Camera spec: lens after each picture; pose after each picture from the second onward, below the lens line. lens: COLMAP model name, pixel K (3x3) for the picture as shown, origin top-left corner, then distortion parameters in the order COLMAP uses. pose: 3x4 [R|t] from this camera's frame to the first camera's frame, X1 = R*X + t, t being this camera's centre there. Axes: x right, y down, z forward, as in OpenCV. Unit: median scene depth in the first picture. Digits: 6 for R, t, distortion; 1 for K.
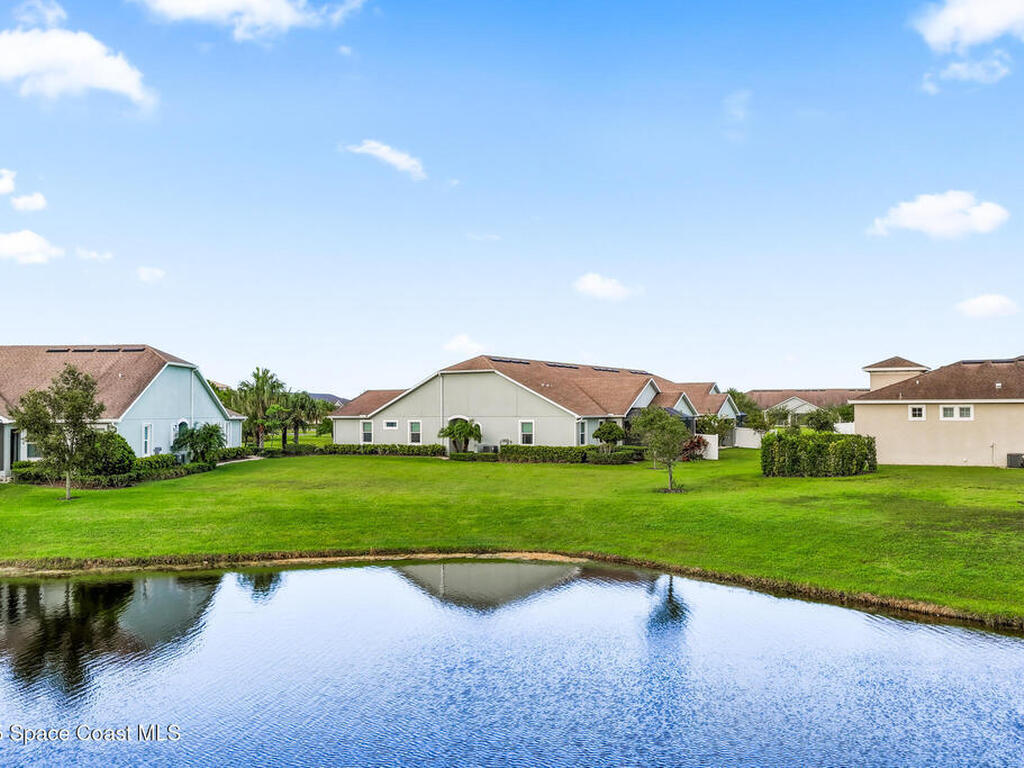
lens RADIAL K [[939.2, 0, 512.2], [0, 939.2, 386.4], [0, 0, 1]] dist [0.000643, 0.000000]
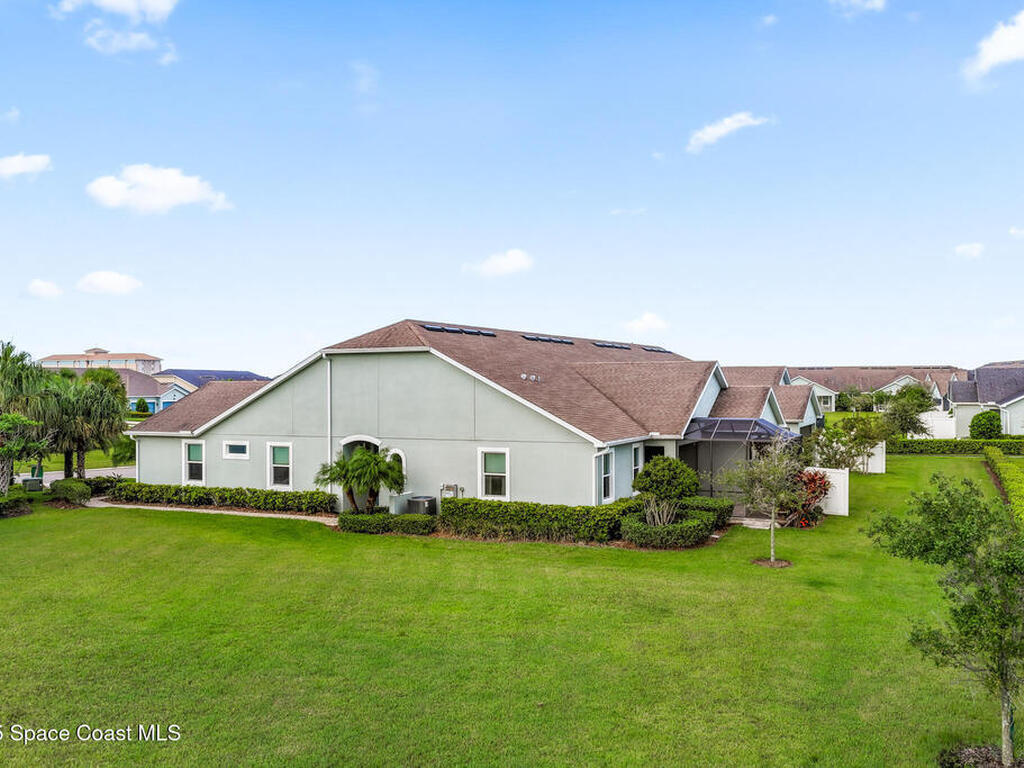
lens RADIAL K [[939.2, 0, 512.2], [0, 939.2, 381.9], [0, 0, 1]] dist [0.000643, 0.000000]
pose [[0.998464, 0.000031, 0.055397, -0.002587], [-0.001414, 0.999688, 0.024930, -0.011804], [-0.055379, -0.024970, 0.998153, 0.485399]]
